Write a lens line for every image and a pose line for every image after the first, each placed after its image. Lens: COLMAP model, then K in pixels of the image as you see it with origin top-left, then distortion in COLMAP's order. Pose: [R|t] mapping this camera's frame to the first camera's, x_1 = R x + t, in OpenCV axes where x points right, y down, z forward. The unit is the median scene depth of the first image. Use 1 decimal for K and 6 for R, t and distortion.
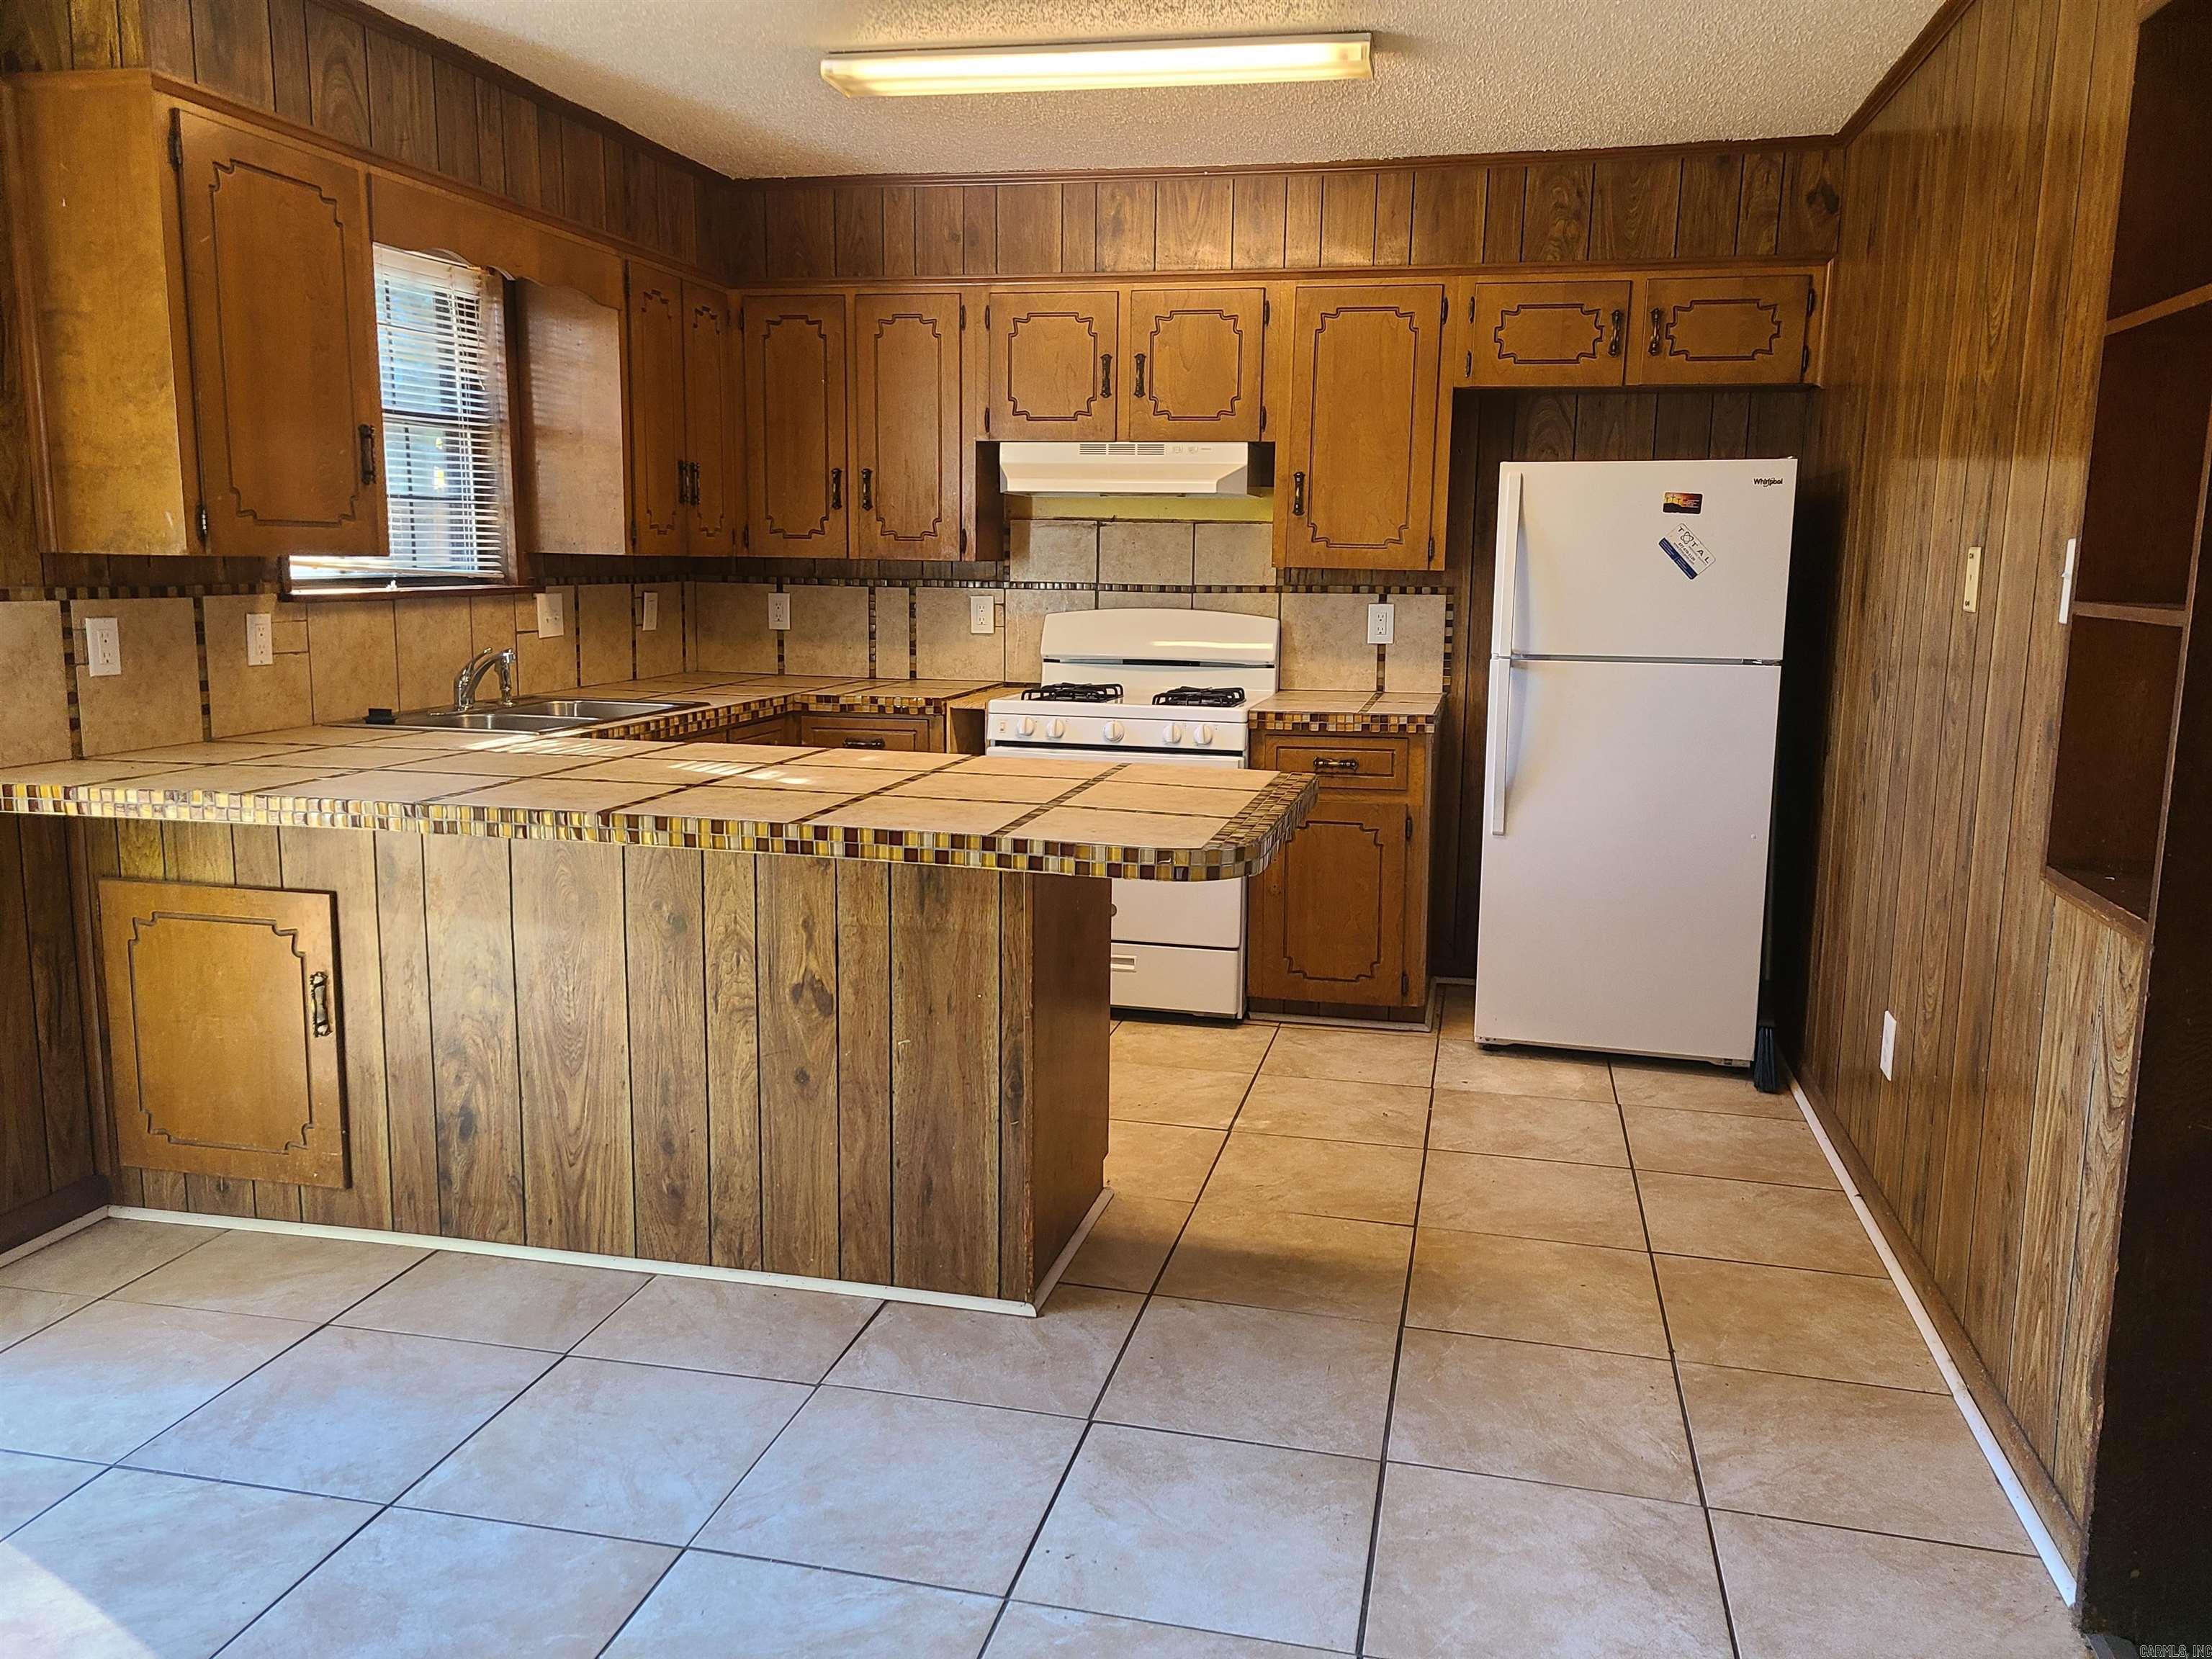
lens RADIAL K [[1666.2, 0, 1129.4], [0, 1666.2, 819.7], [0, 0, 1]] dist [0.060171, -0.036554]
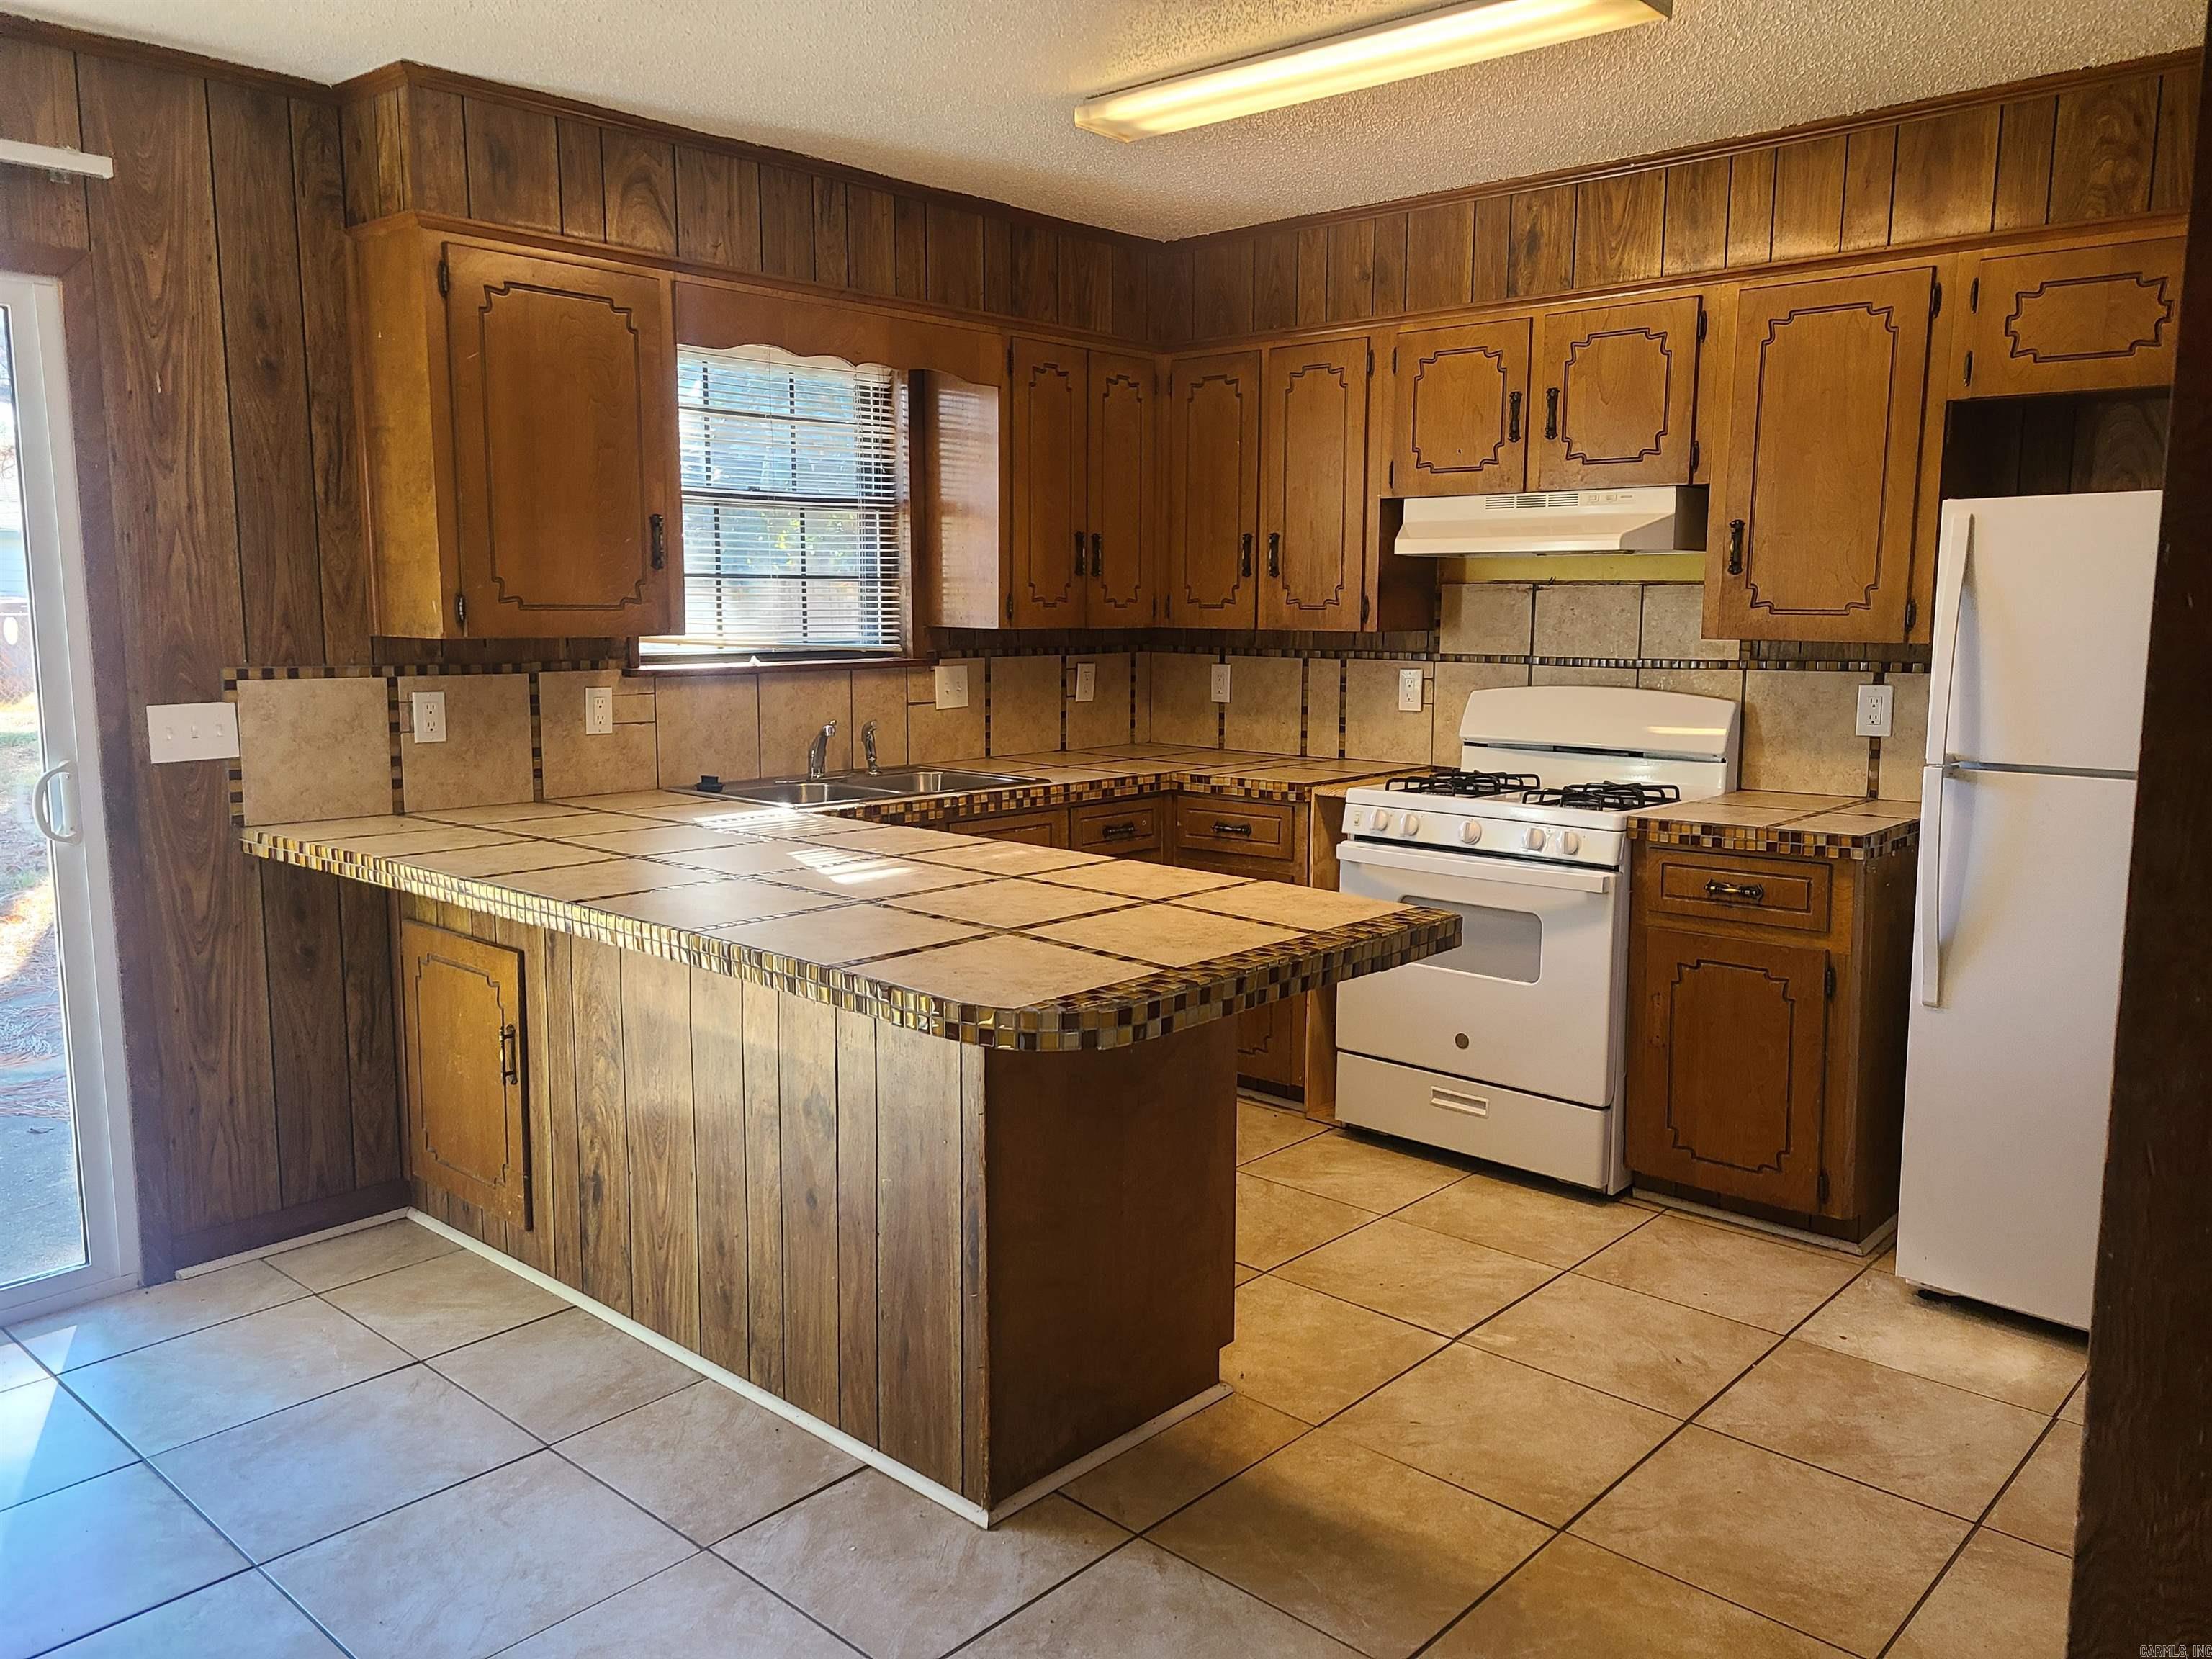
lens RADIAL K [[1666.2, 0, 1126.3], [0, 1666.2, 820.0], [0, 0, 1]] dist [0.060171, -0.036554]
pose [[0.870694, 0.054153, -0.488835, 0.291146], [-0.069548, 0.997489, -0.013375, -0.040584], [0.486883, 0.045644, 0.872274, 0.195604]]
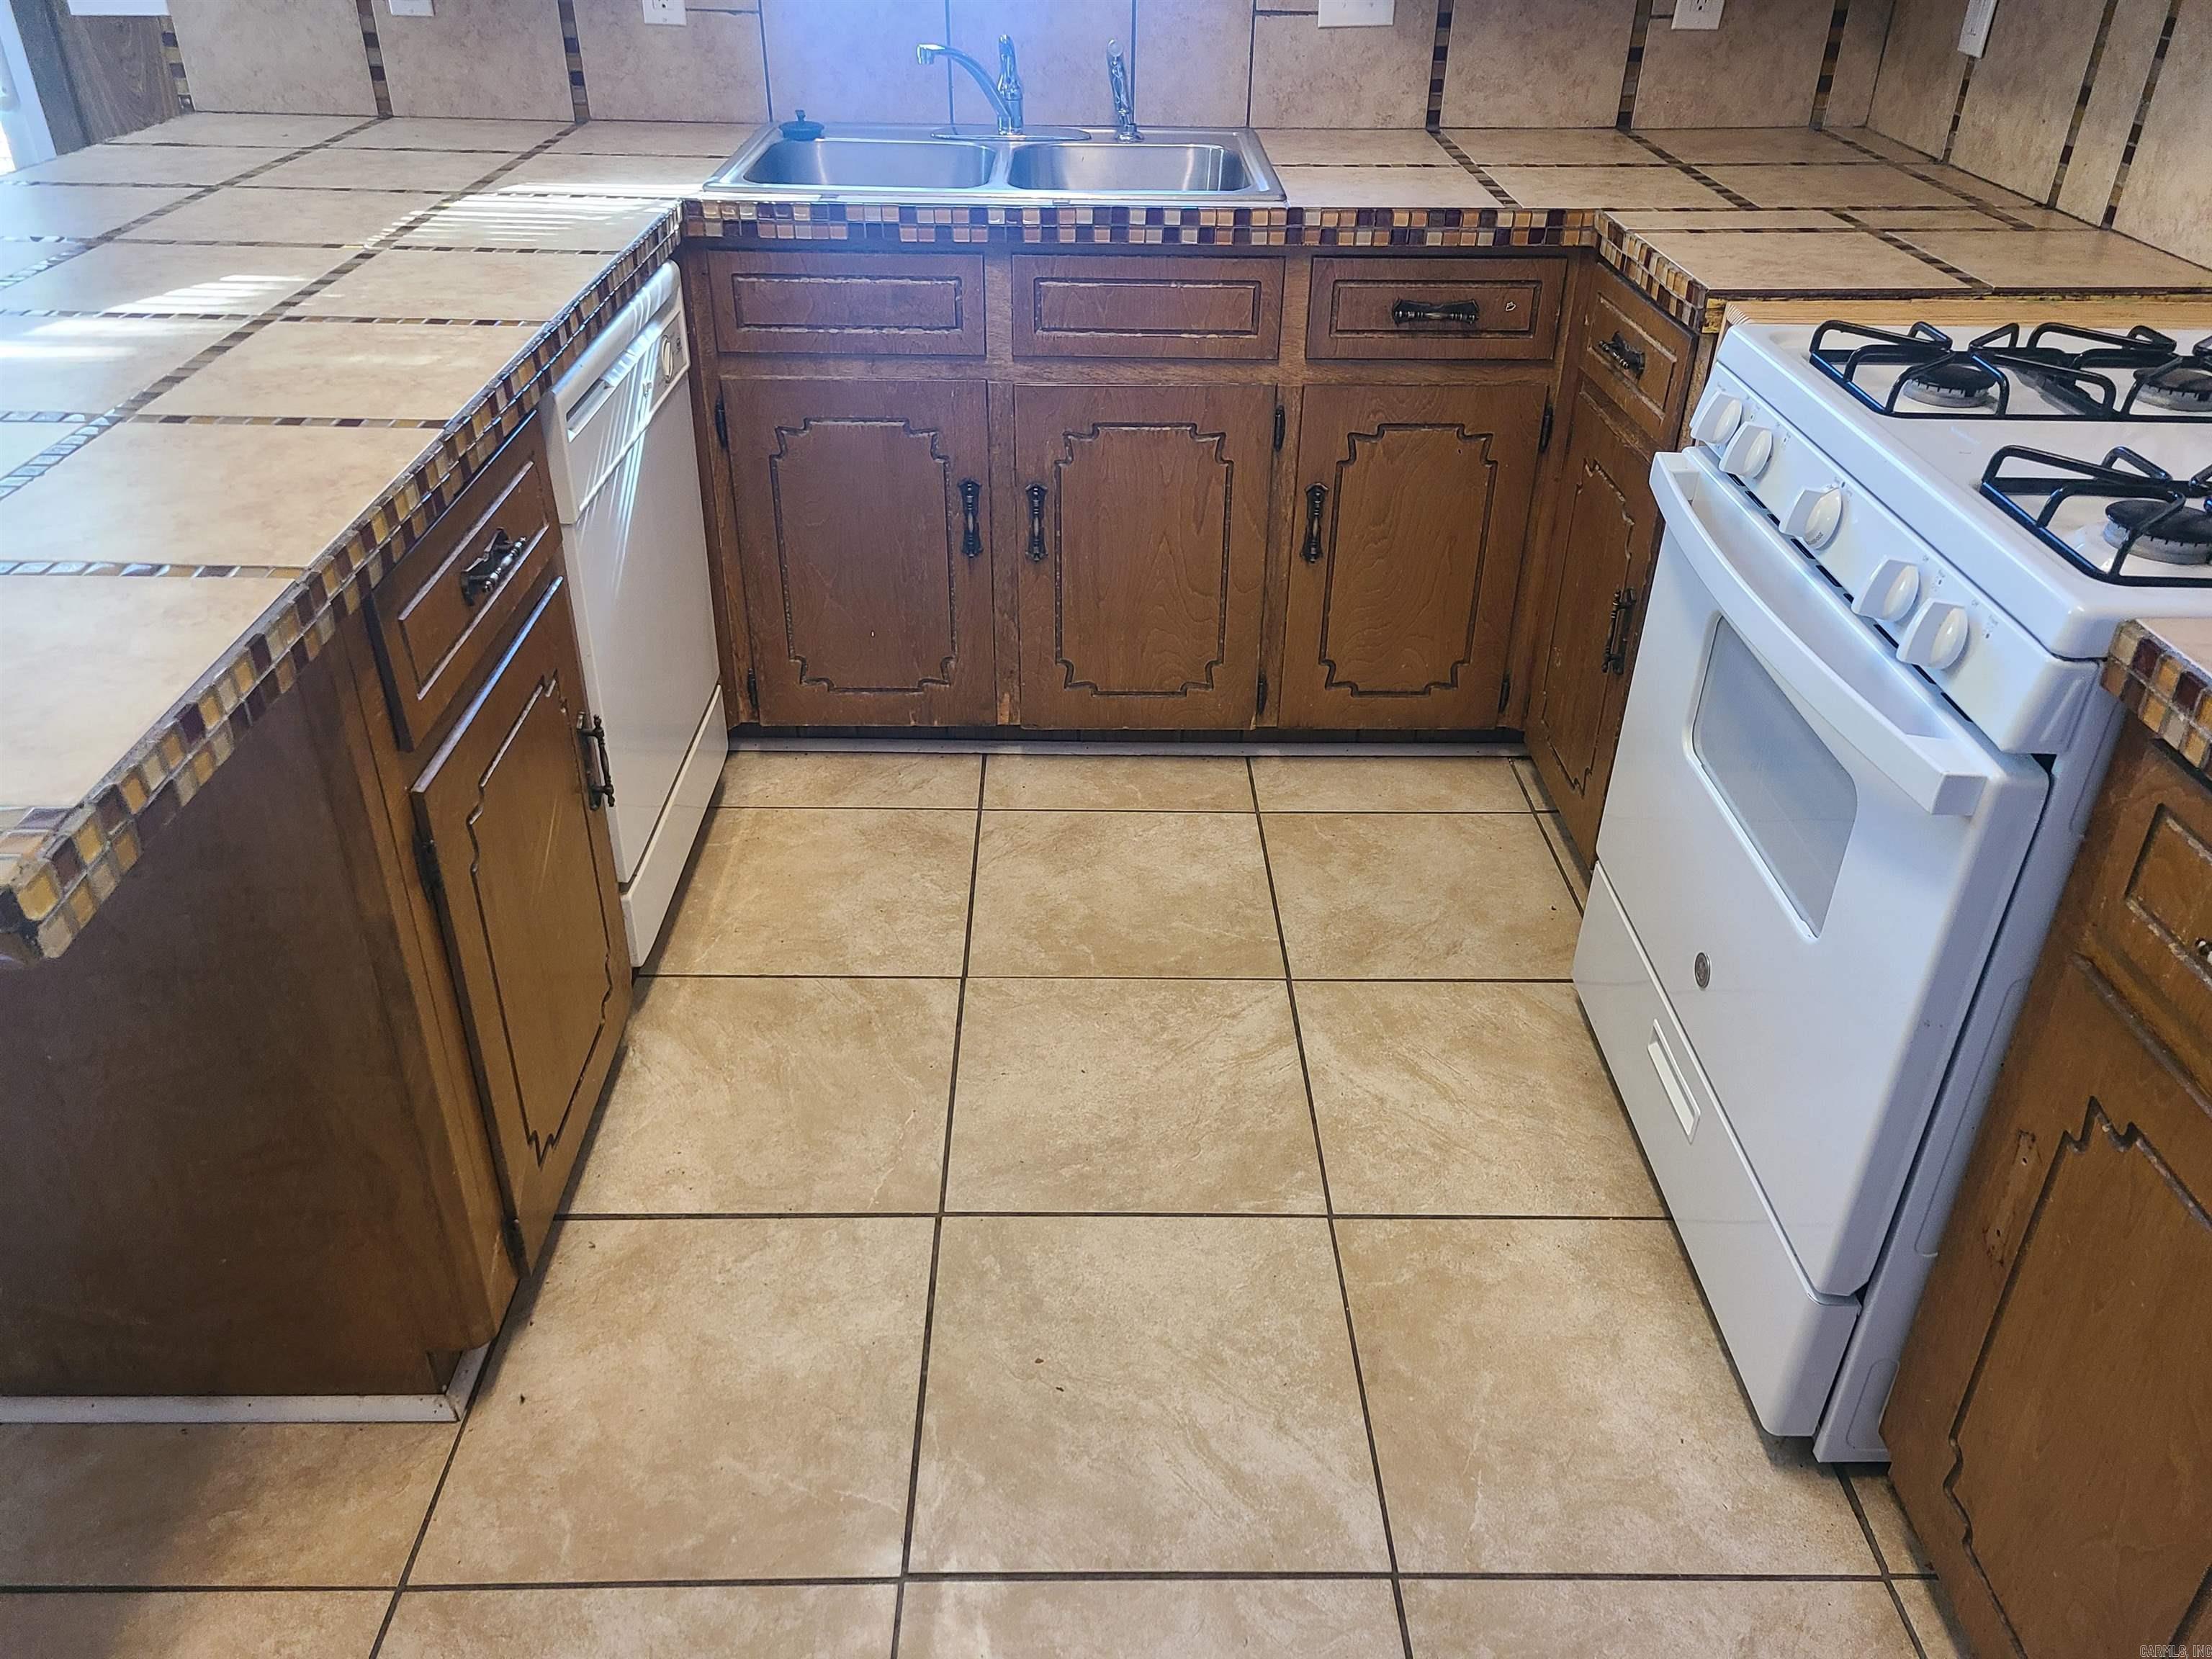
lens RADIAL K [[1666.2, 0, 1088.2], [0, 1666.2, 808.5], [0, 0, 1]] dist [0.060171, -0.036554]
pose [[0.229731, 0.491758, -0.839880, 0.297387], [-0.161903, 0.870246, 0.465252, -0.151742], [0.959693, 0.029096, 0.279540, 0.886031]]
